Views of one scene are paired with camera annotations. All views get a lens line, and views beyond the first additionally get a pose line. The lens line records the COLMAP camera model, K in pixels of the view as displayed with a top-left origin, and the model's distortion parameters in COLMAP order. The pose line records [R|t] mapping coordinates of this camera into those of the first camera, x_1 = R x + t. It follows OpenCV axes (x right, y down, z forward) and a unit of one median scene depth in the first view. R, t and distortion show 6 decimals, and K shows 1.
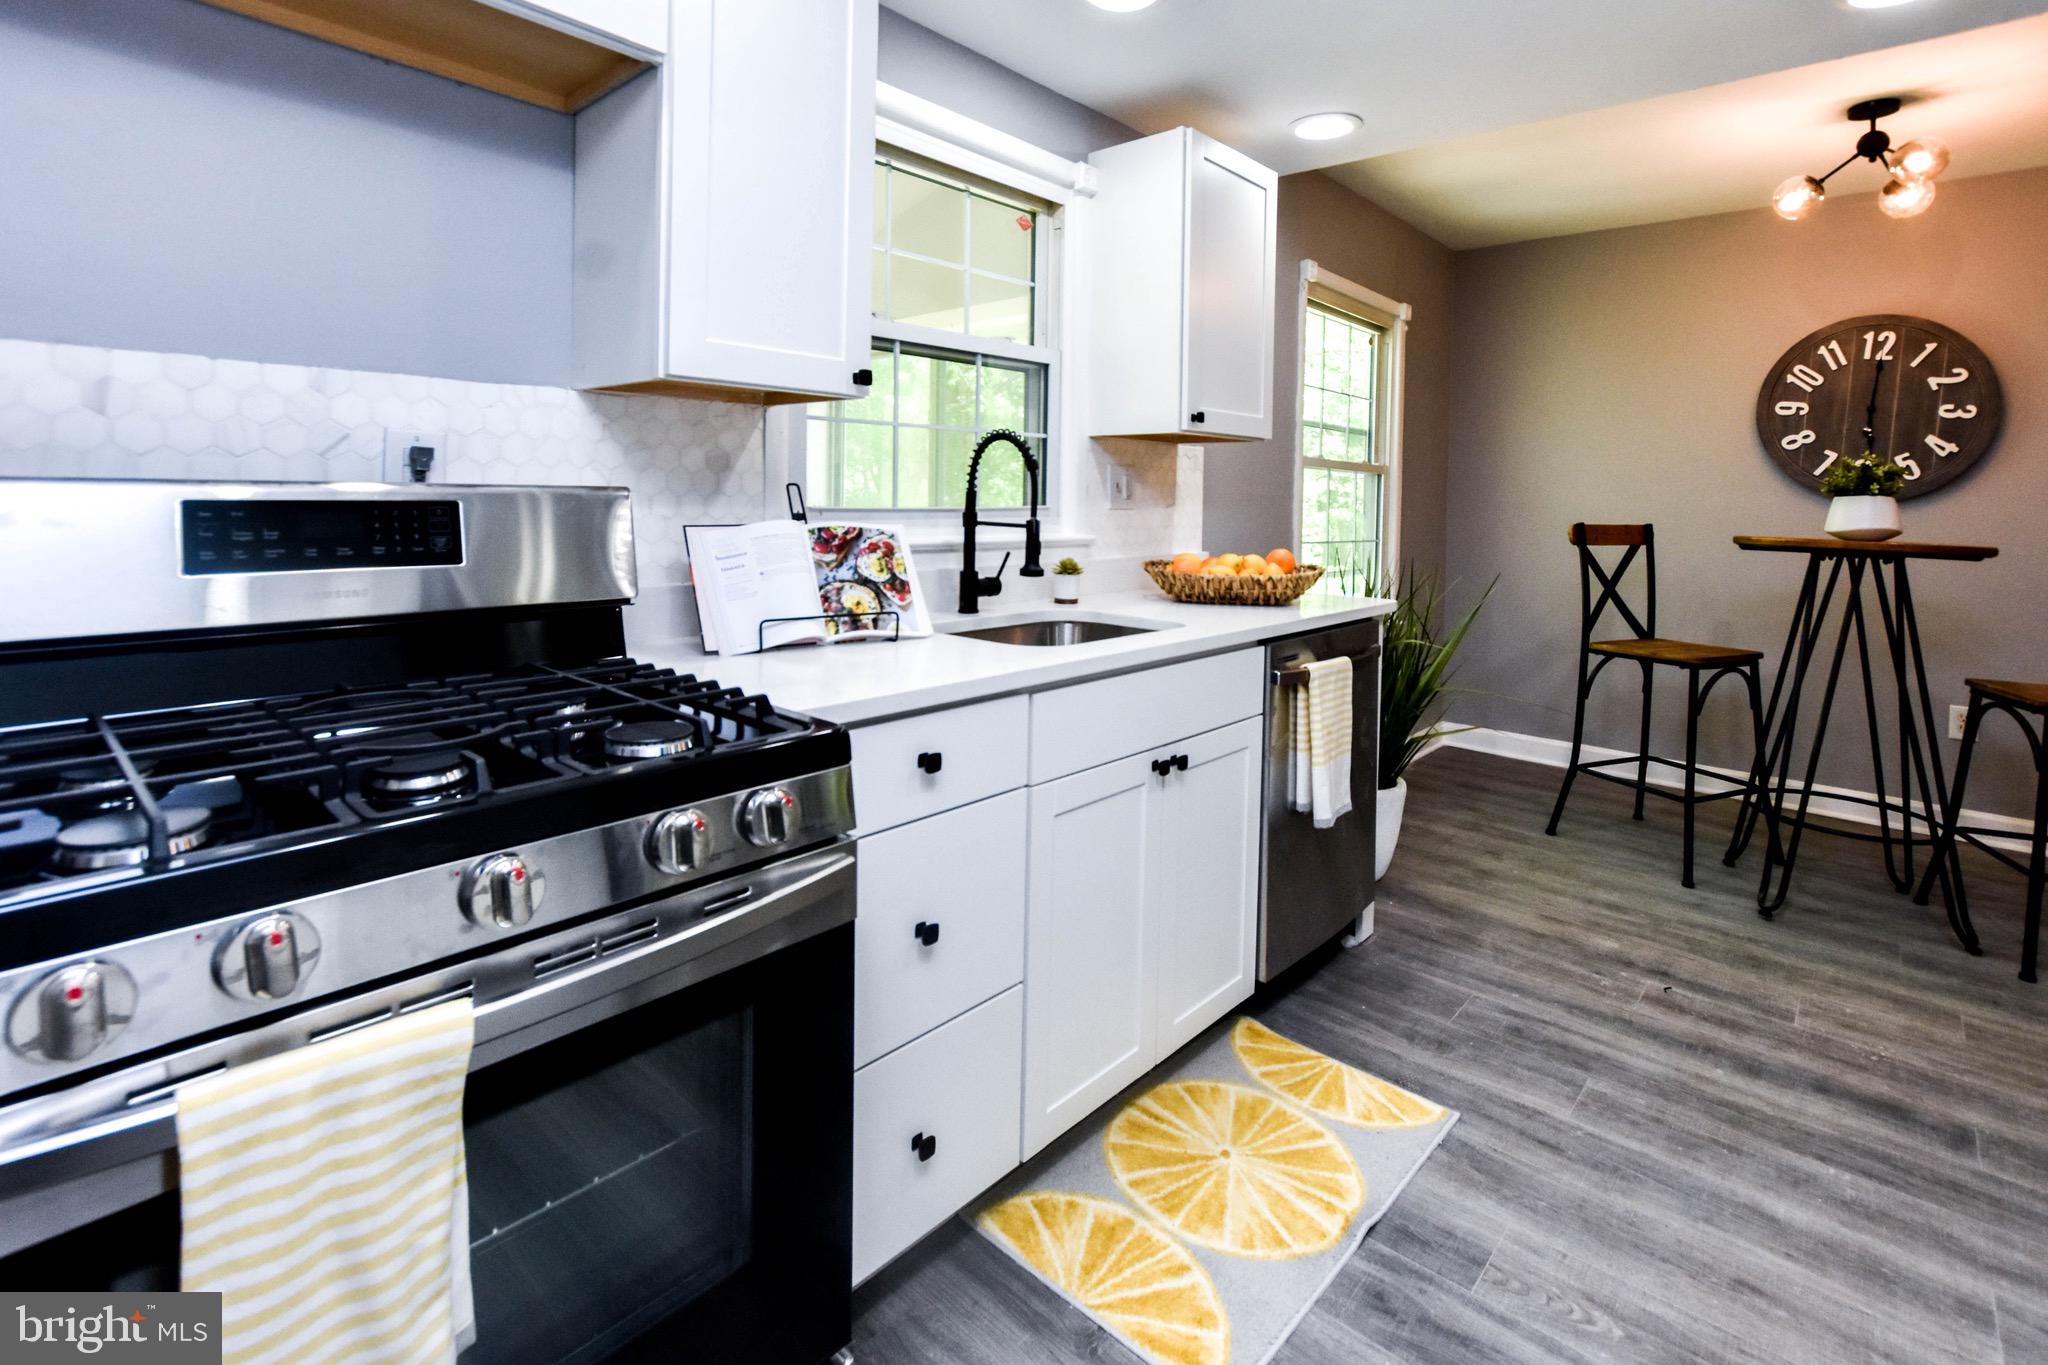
lens RADIAL K [[969.3, 0, 1022.9], [0, 969.3, 522.1], [0, 0, 1]] dist [-0.002761, 0.000092]
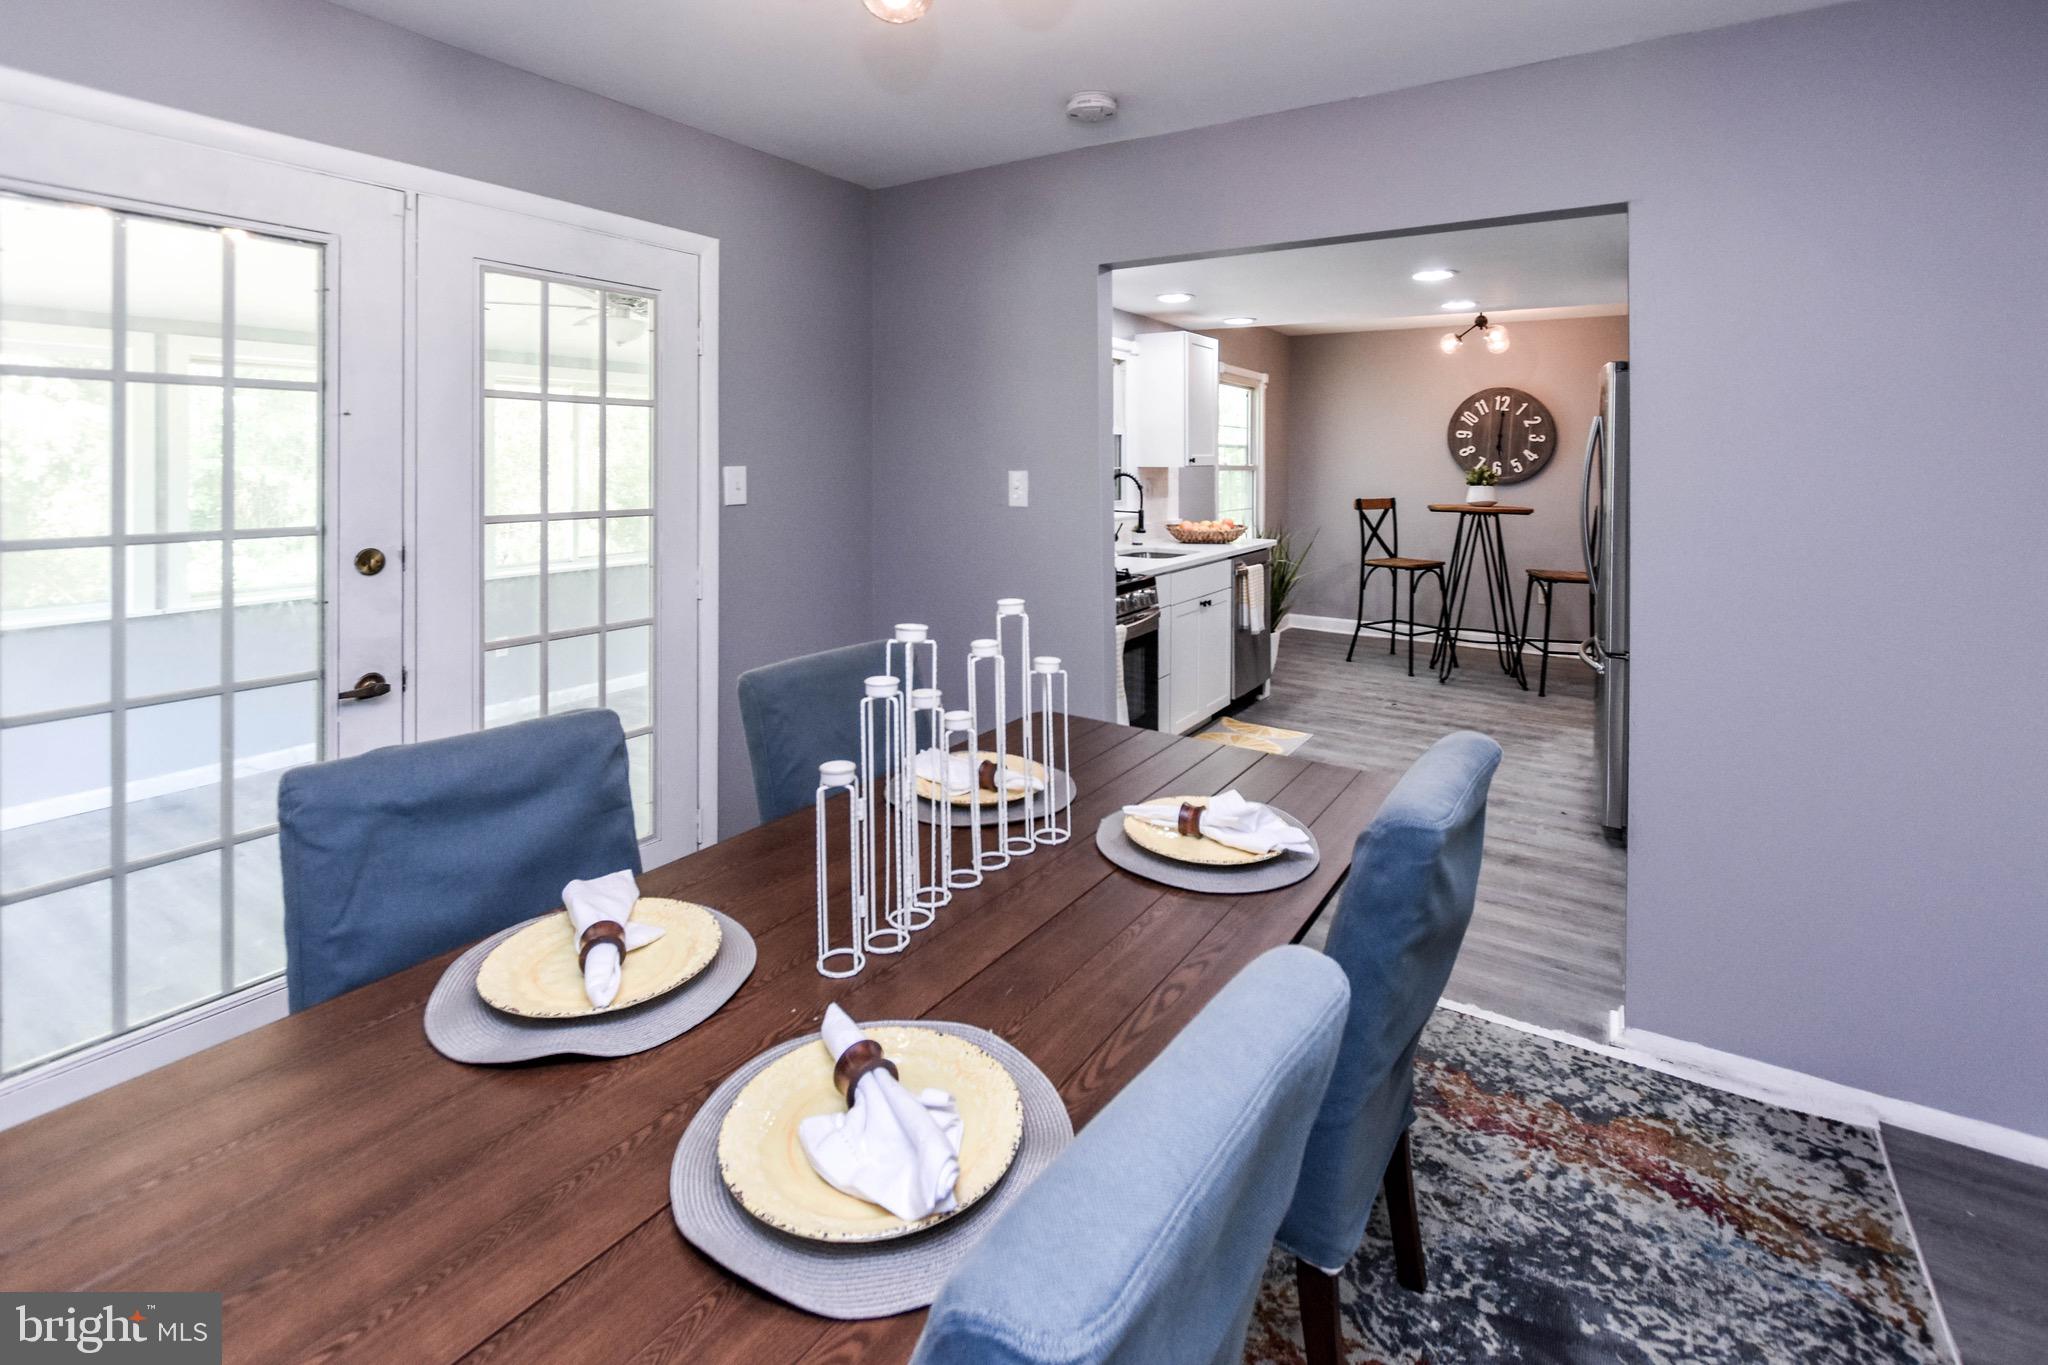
lens RADIAL K [[934.3, 0, 986.7], [0, 934.3, 468.8], [0, 0, 1]] dist [-0.001833, 0.000186]
pose [[0.992211, -0.017143, 0.123387, -0.565729], [0.018737, 0.999755, -0.011772, -0.072861], [-0.123155, 0.013992, 0.992289, -1.100545]]
